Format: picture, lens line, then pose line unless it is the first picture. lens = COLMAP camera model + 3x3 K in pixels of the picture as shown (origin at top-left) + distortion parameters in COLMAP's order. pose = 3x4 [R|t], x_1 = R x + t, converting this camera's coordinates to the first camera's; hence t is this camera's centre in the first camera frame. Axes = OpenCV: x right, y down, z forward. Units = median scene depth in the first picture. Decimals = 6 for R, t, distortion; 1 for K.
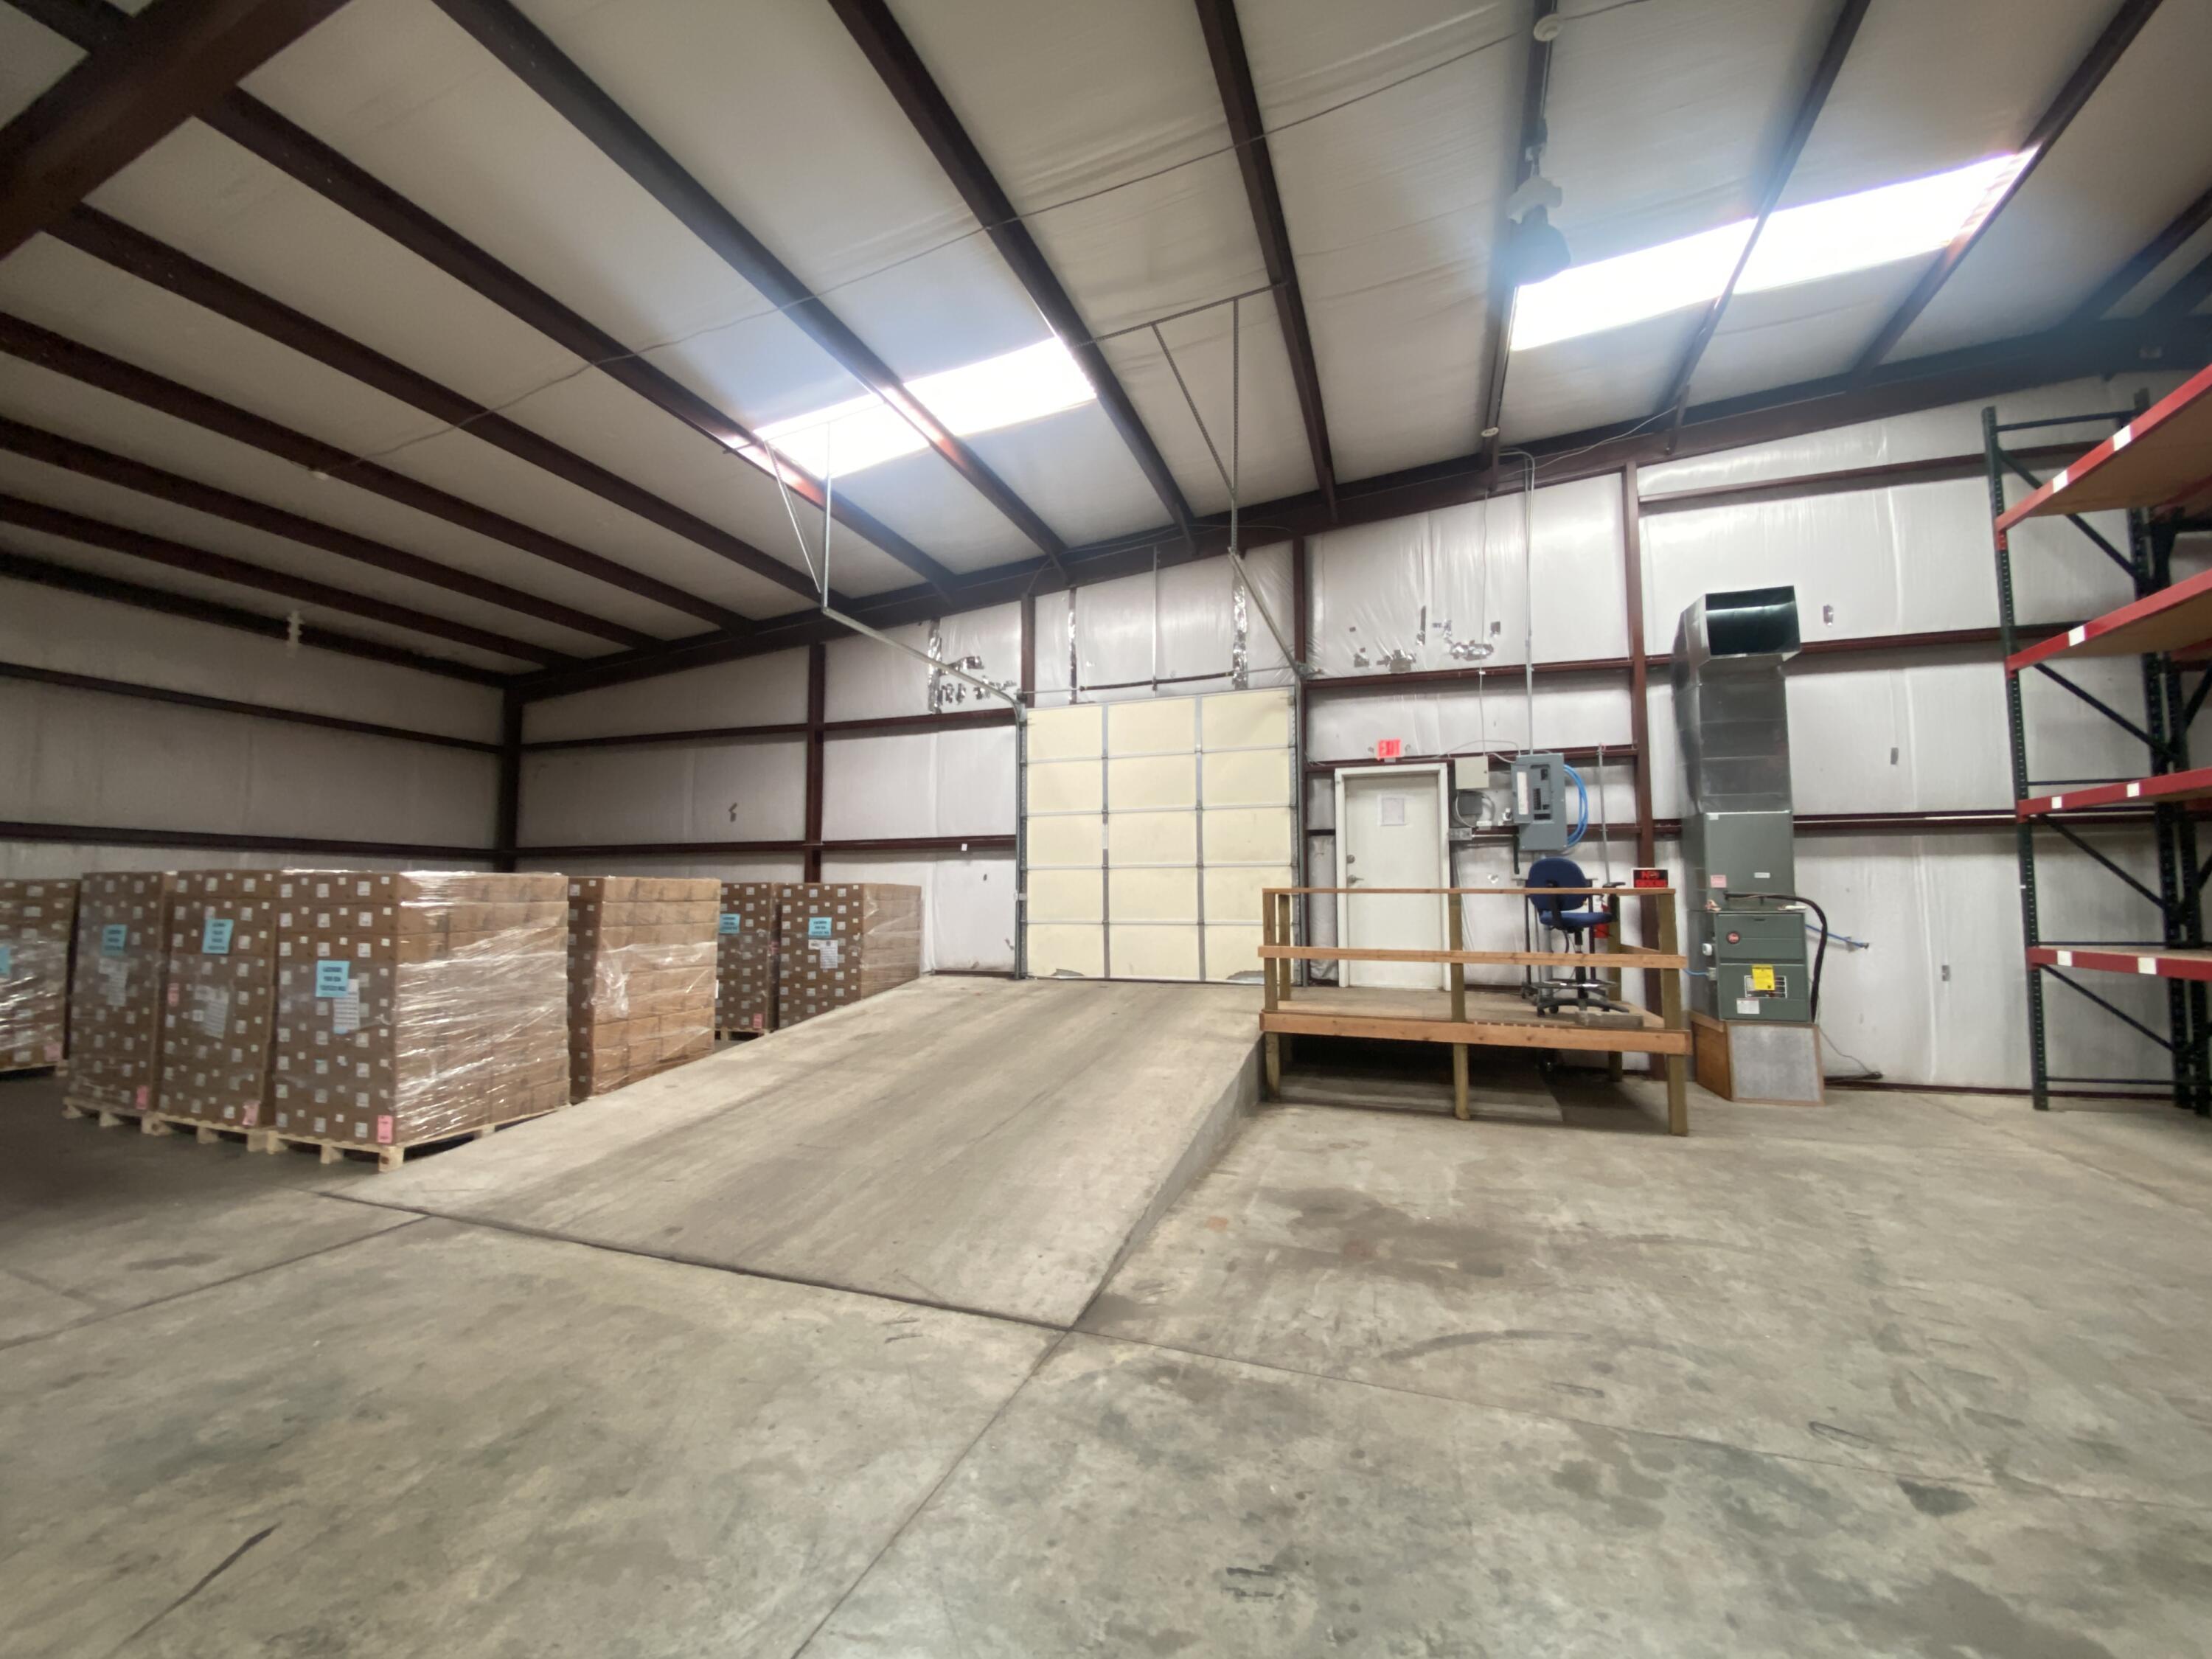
lens RADIAL K [[898.9, 0, 1101.1], [0, 898.9, 831.2], [0, 0, 1]] dist [-0.001979, -0.012133]
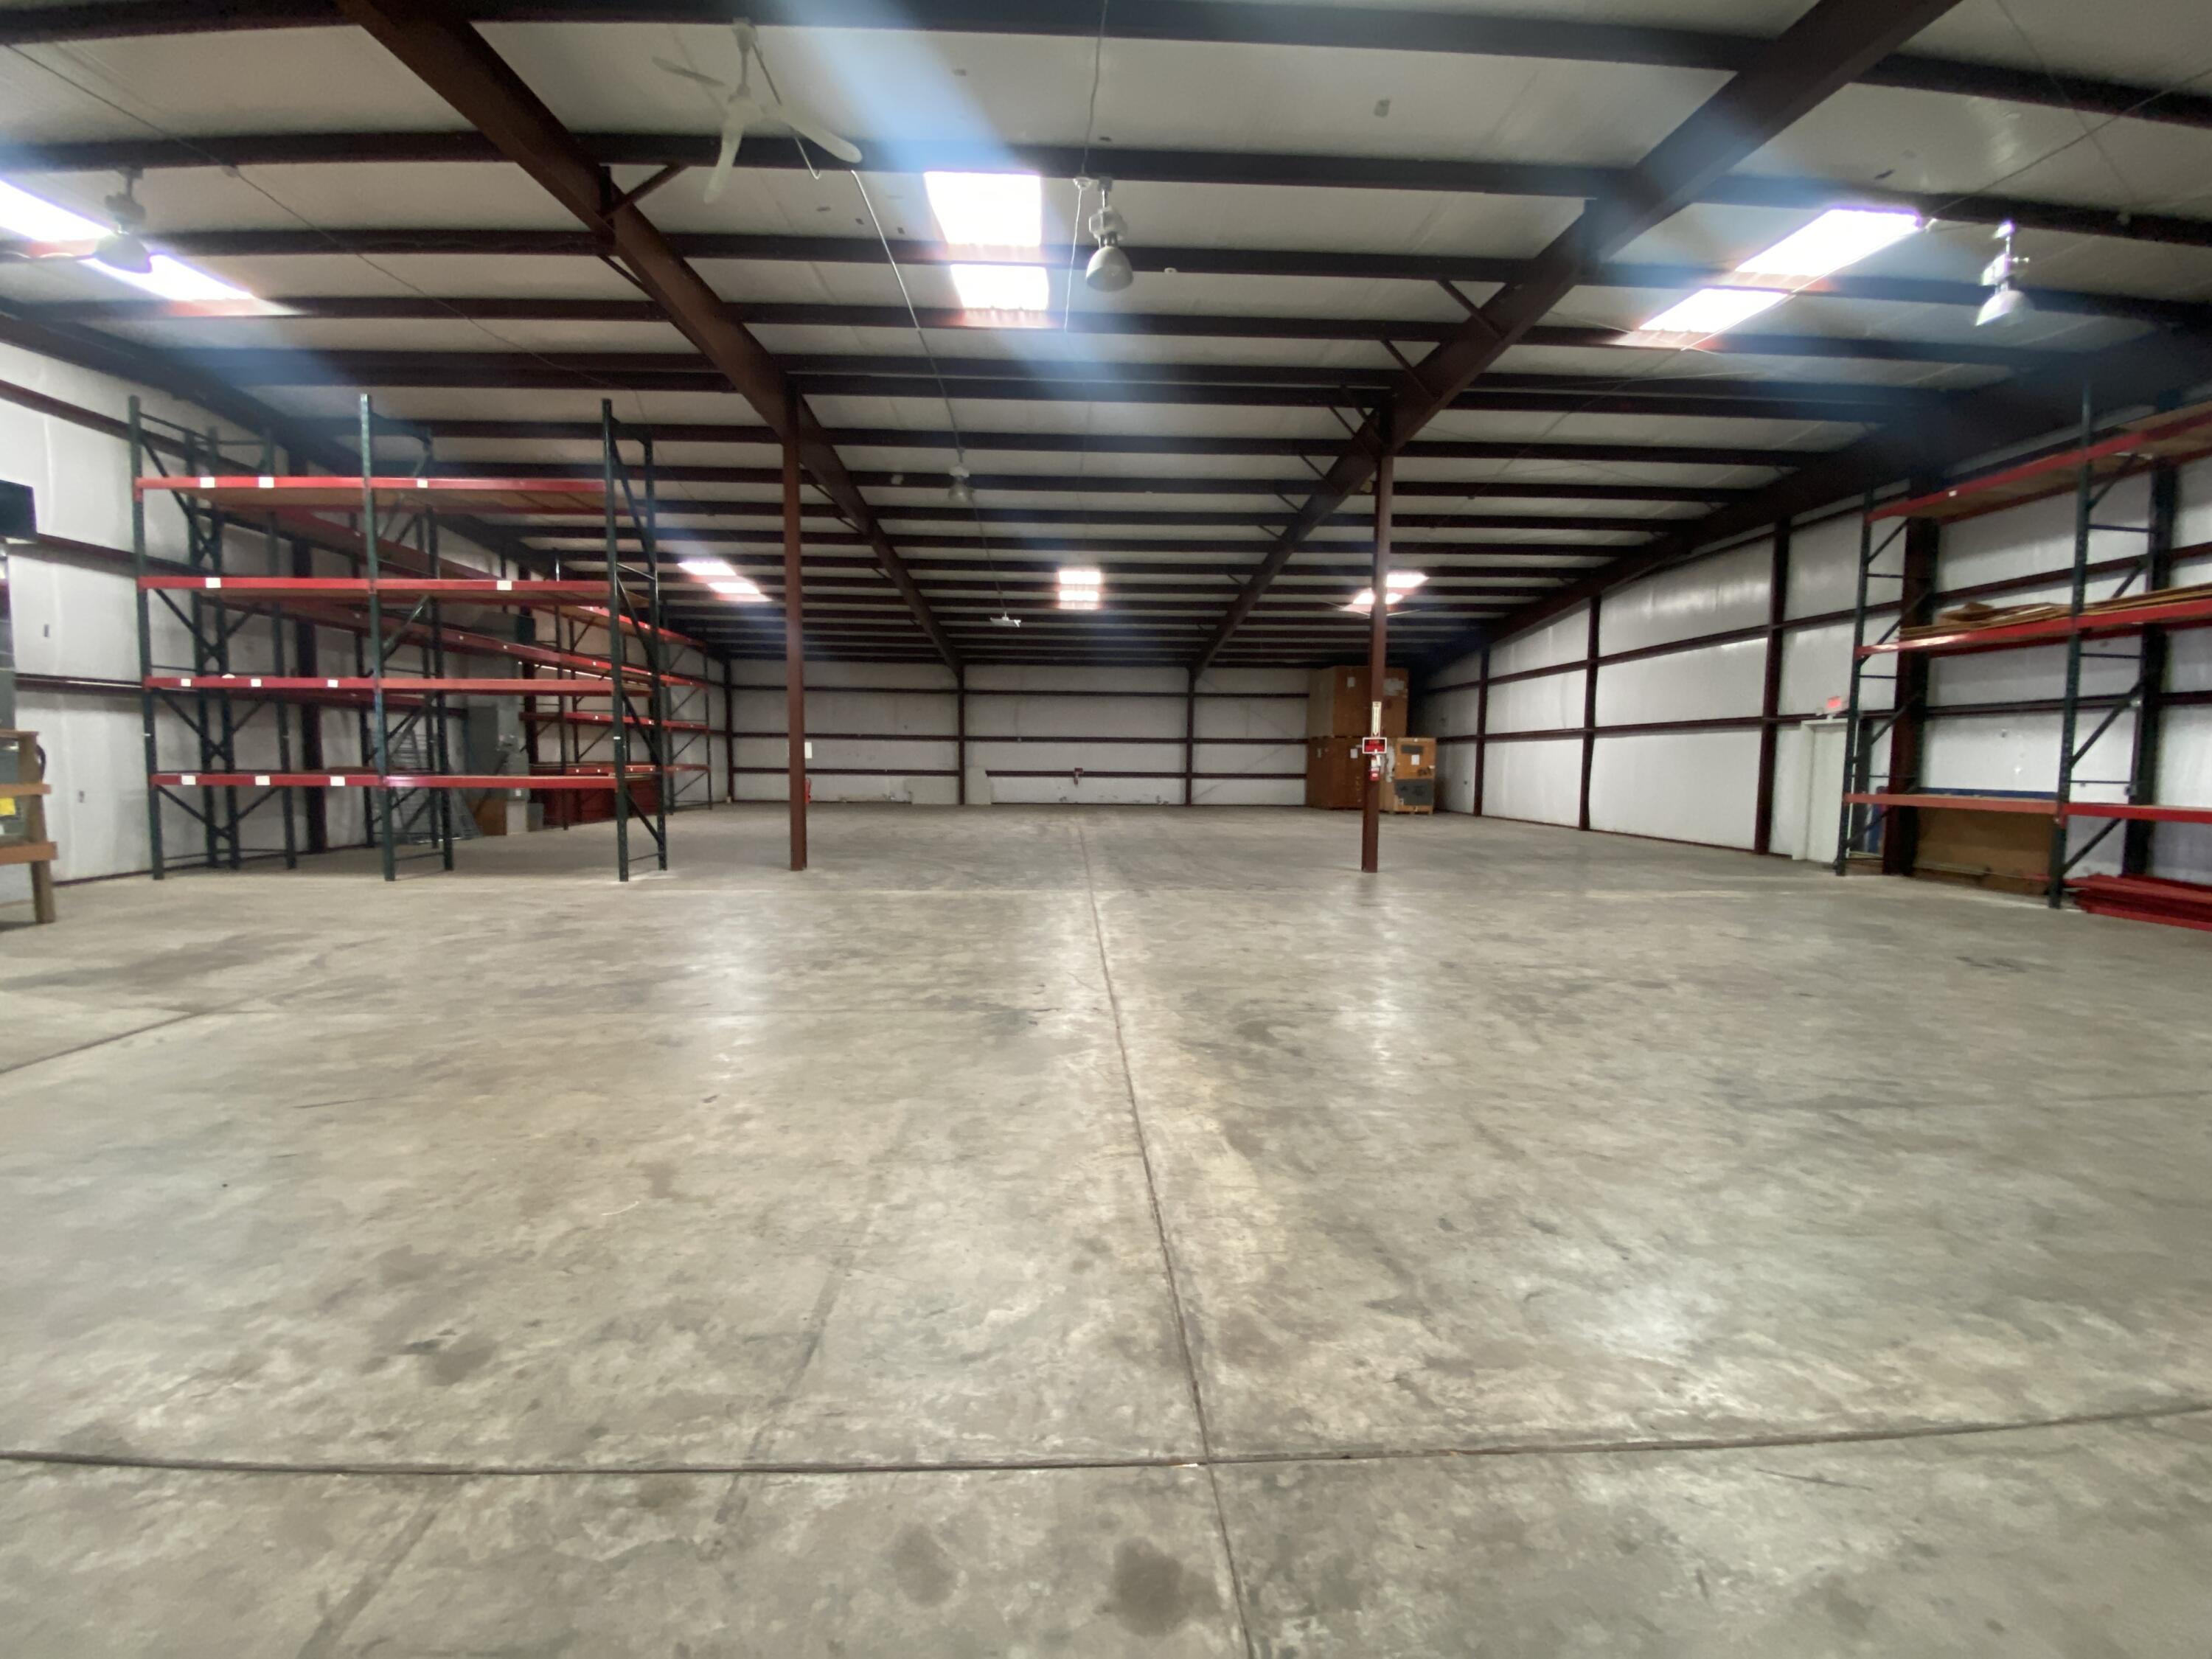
lens RADIAL K [[898.9, 0, 1101.1], [0, 898.9, 831.2], [0, 0, 1]] dist [-0.001979, -0.012133]
pose [[-0.373256, -0.084019, 0.923916, -0.943556], [-0.089491, 0.994507, 0.054285, -0.001379], [-0.923402, -0.062420, -0.378725, 0.063339]]
